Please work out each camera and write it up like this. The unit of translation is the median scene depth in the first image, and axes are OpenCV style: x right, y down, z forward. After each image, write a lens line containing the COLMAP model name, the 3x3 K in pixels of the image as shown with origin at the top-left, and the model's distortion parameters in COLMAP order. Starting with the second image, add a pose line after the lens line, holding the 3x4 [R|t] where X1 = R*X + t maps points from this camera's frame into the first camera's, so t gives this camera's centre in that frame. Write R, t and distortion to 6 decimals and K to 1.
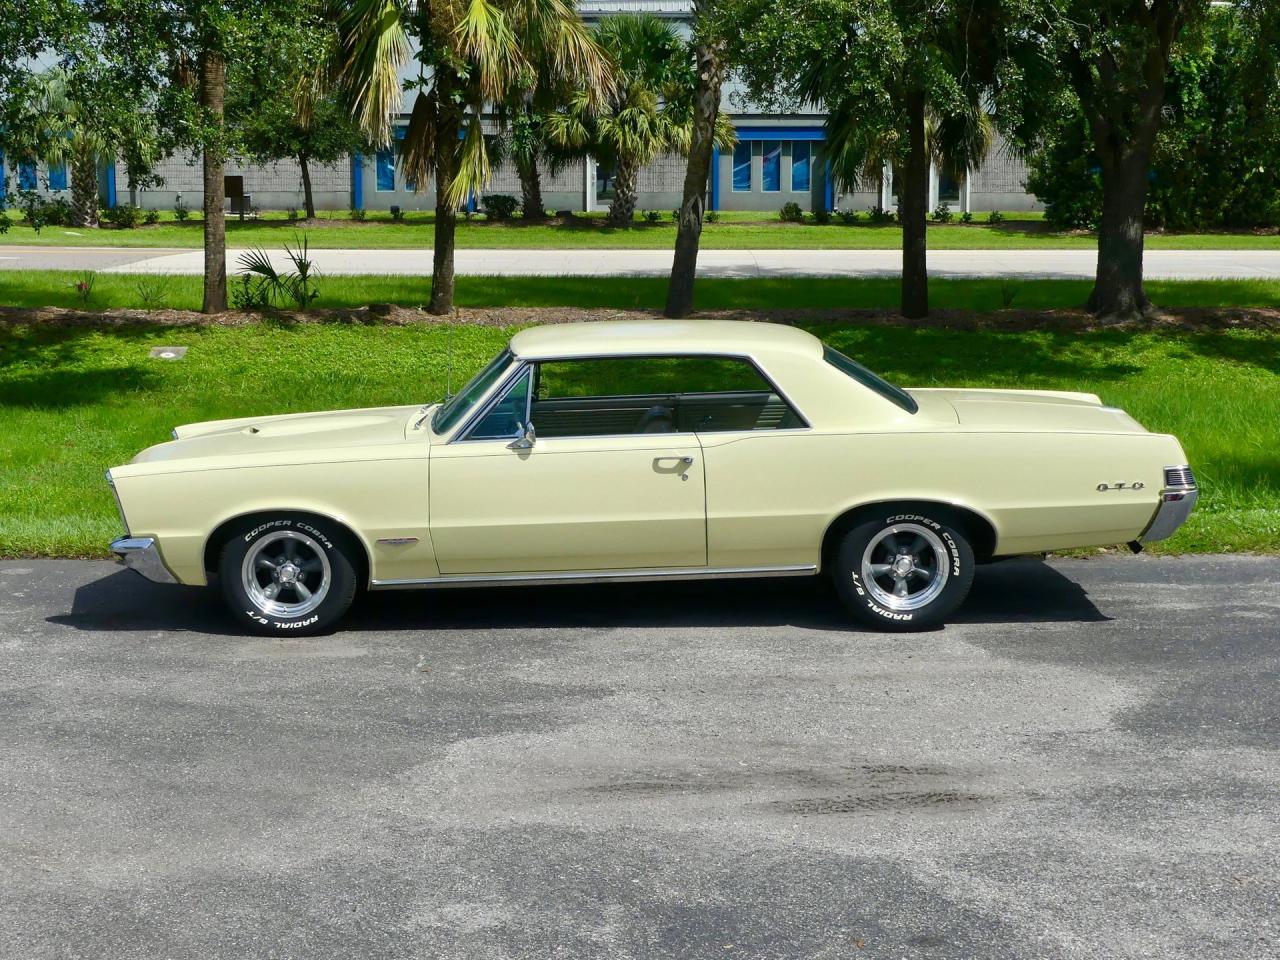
lens RADIAL K [[2175.5, 0, 657.0], [0, 2175.5, 457.8], [0, 0, 1]] dist [-0.015861, 0.013755]
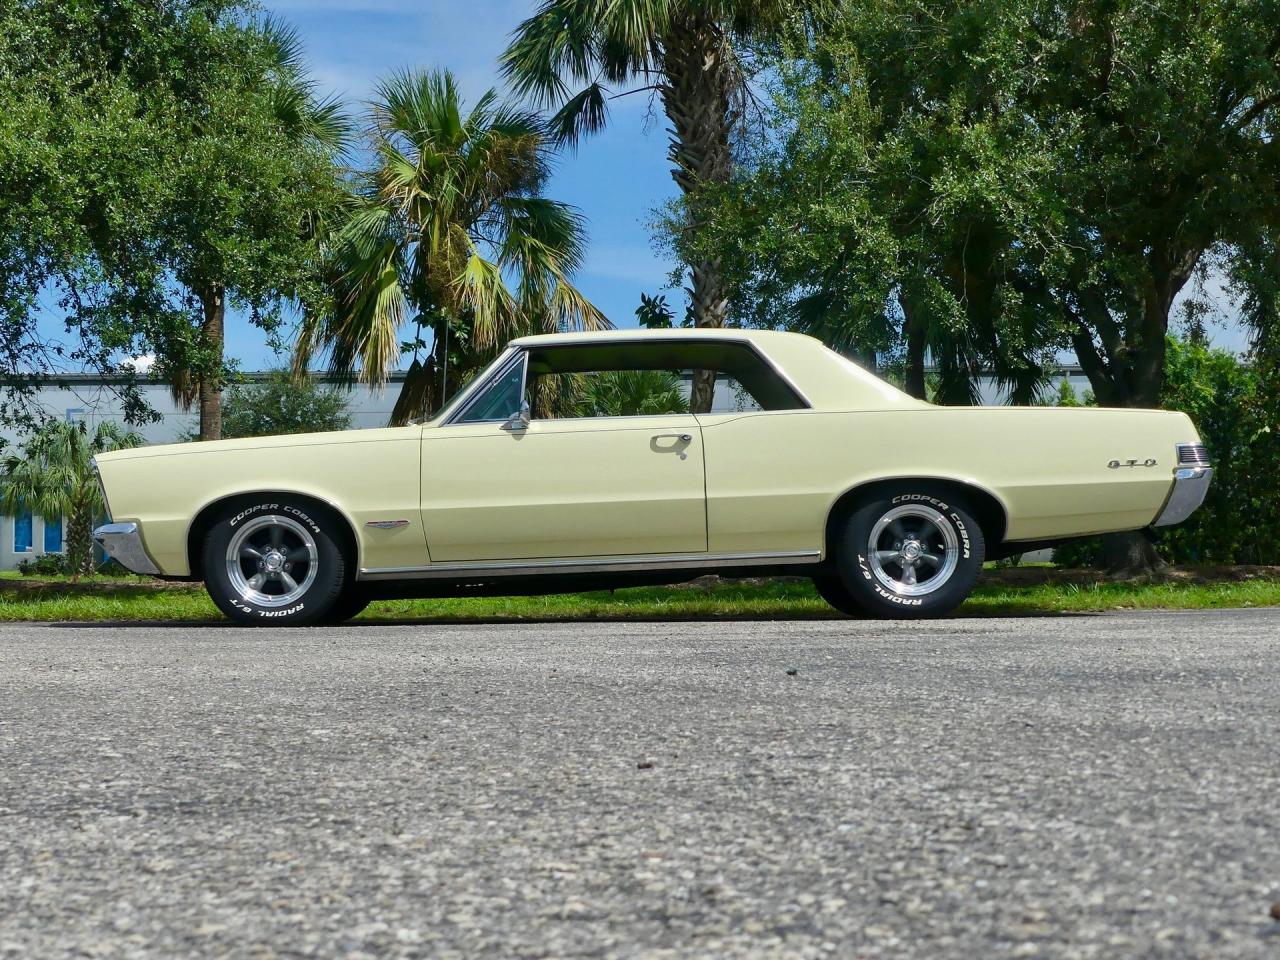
lens RADIAL K [[2220.3, 0, 634.5], [0, 2220.3, 477.2], [0, 0, 1]] dist [-0.028677, -0.013738]
pose [[0.999912, -0.008247, -0.010373, 0.001174], [0.006201, 0.982956, -0.183737, 0.198231], [0.011711, 0.183657, 0.982921, 0.025727]]
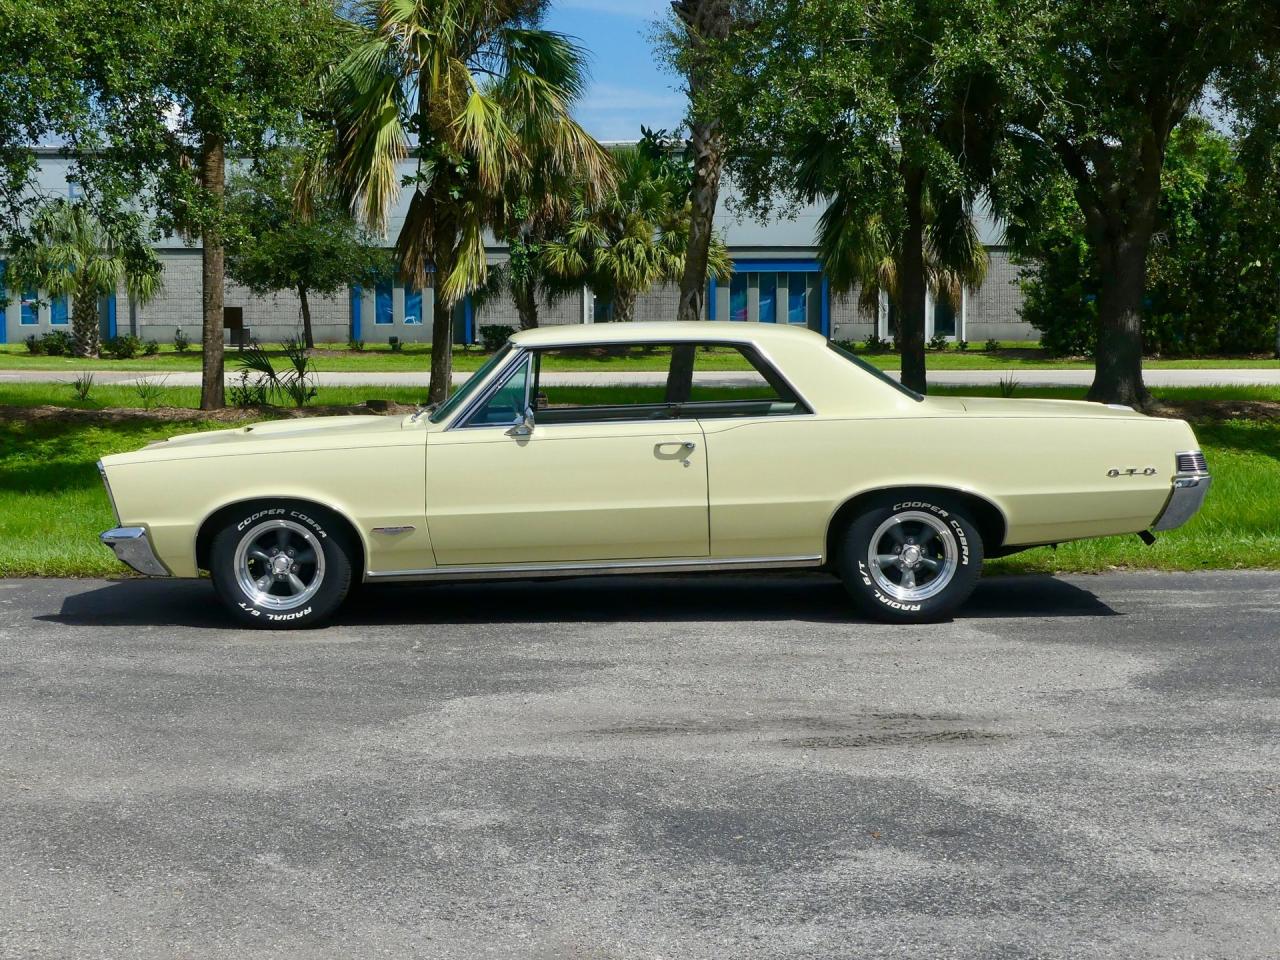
lens RADIAL K [[2171.0, 0, 641.7], [0, 2171.0, 460.8], [0, 0, 1]] dist [-0.021646, 0.060324]
pose [[0.999980, -0.003165, -0.005553, -0.002019], [0.002764, 0.997489, -0.070769, 0.076042], [0.005763, 0.070753, 0.997477, 0.024132]]
